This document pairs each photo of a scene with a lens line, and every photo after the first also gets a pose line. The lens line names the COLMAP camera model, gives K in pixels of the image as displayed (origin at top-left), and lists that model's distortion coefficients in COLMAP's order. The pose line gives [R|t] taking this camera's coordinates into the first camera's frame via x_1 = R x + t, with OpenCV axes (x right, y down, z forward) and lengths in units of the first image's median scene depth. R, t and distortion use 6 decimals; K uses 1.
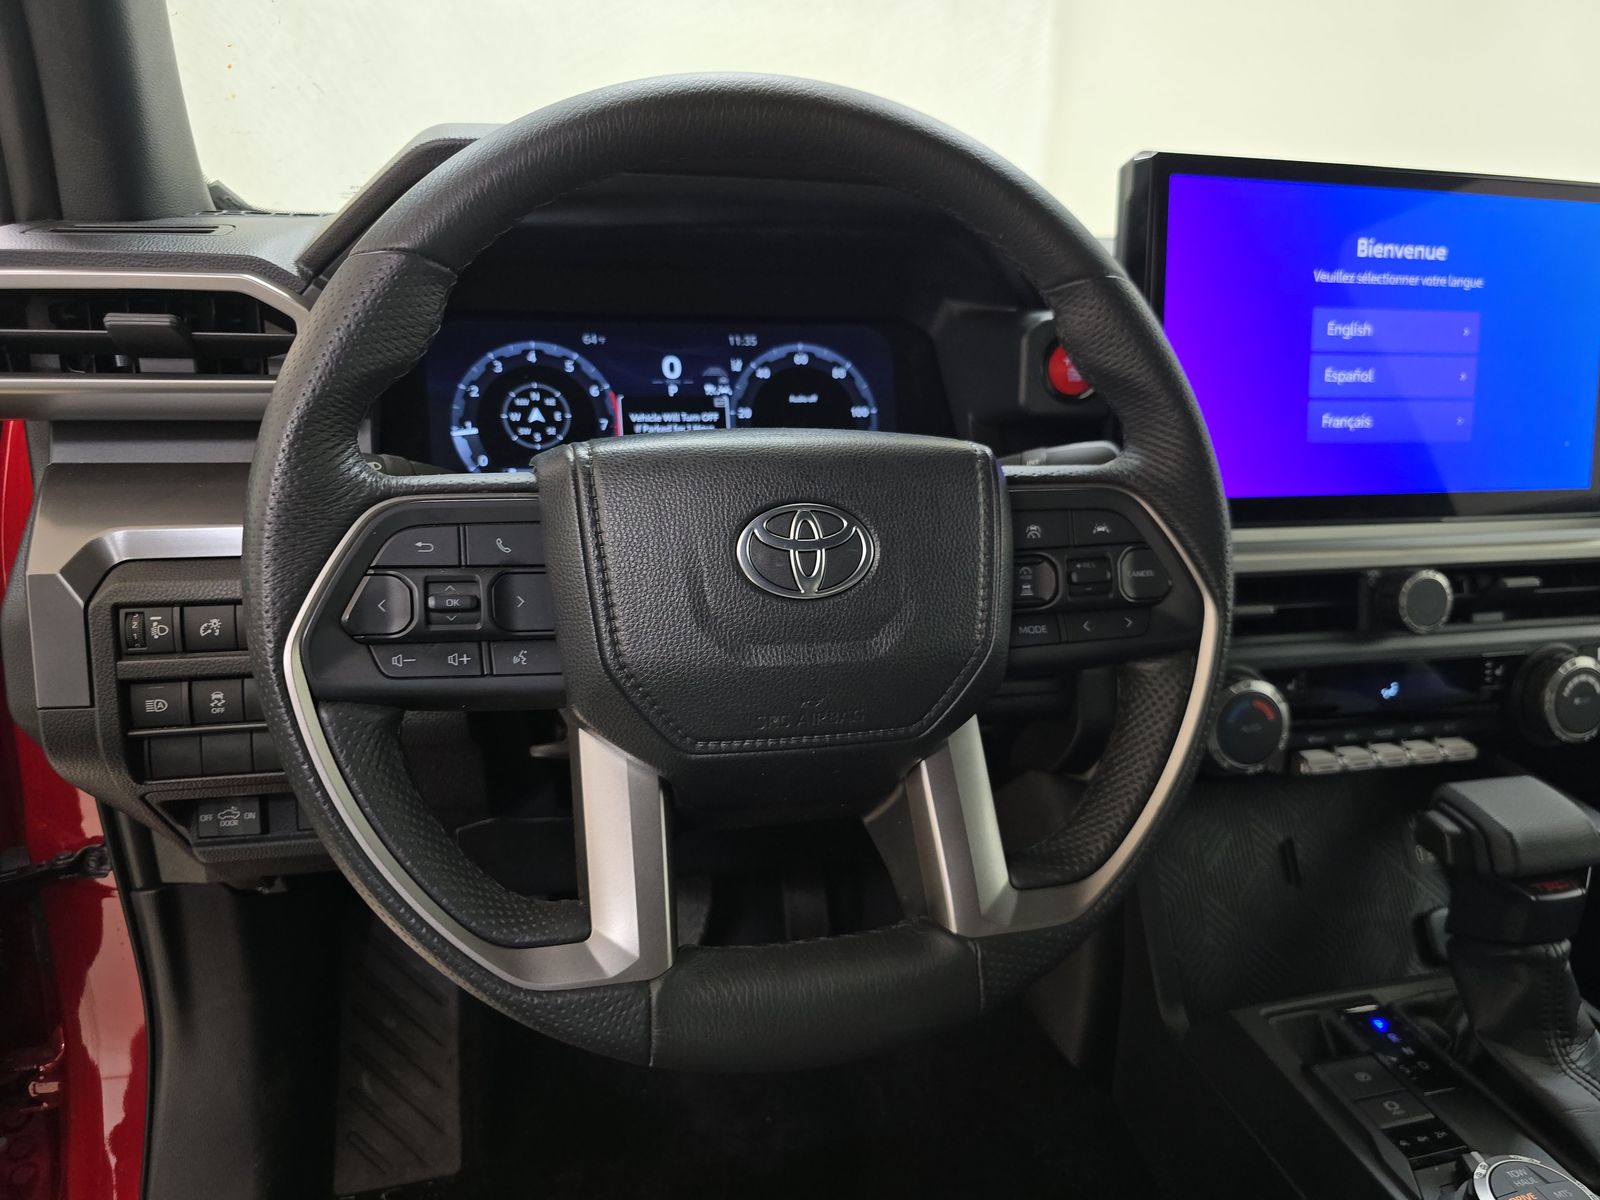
lens RADIAL K [[1074.7, 0, 803.0], [0, 1074.7, 588.9], [0, 0, 1]] dist [0.039305, -0.045757]
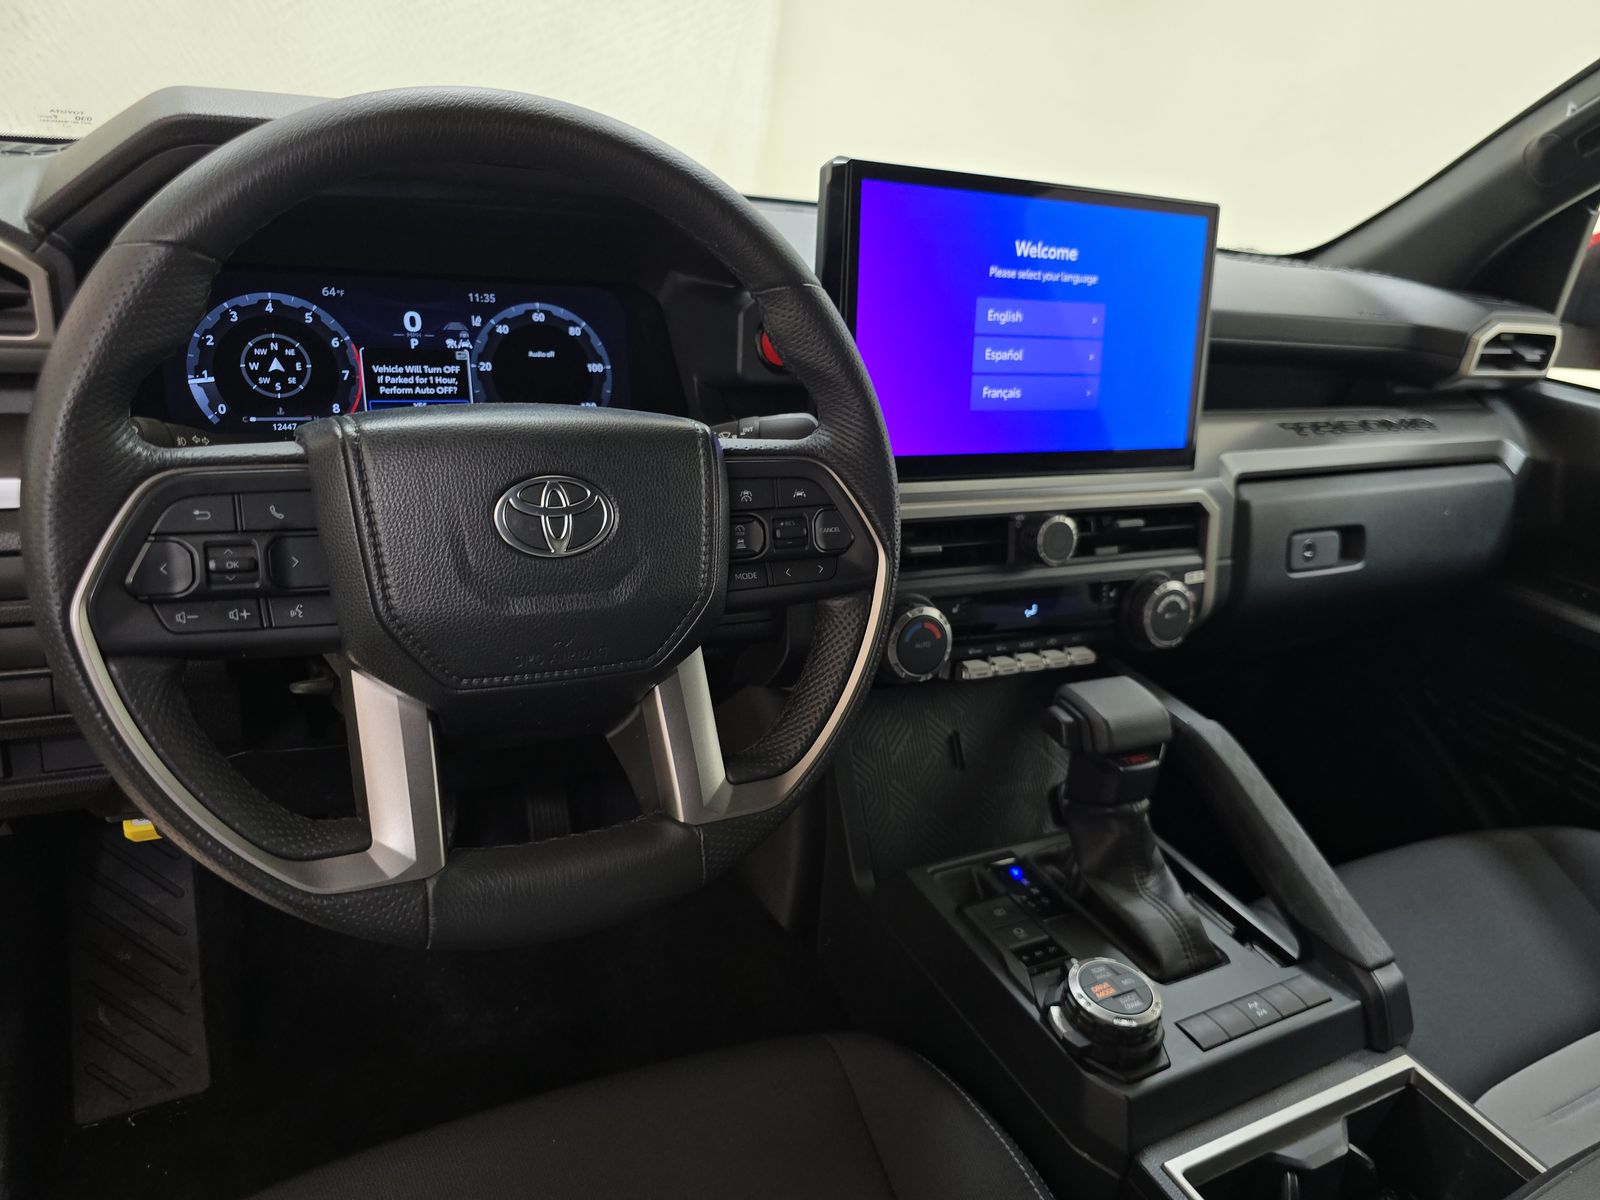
lens RADIAL K [[1074.7, 0, 795.5], [0, 1074.7, 602.5], [0, 0, 1]] dist [0.039305, -0.045757]
pose [[0.971448, -0.019641, 0.236440, -0.016369], [-0.002796, 0.995550, 0.094191, -0.039452], [-0.237238, -0.092163, 0.967070, -0.161923]]
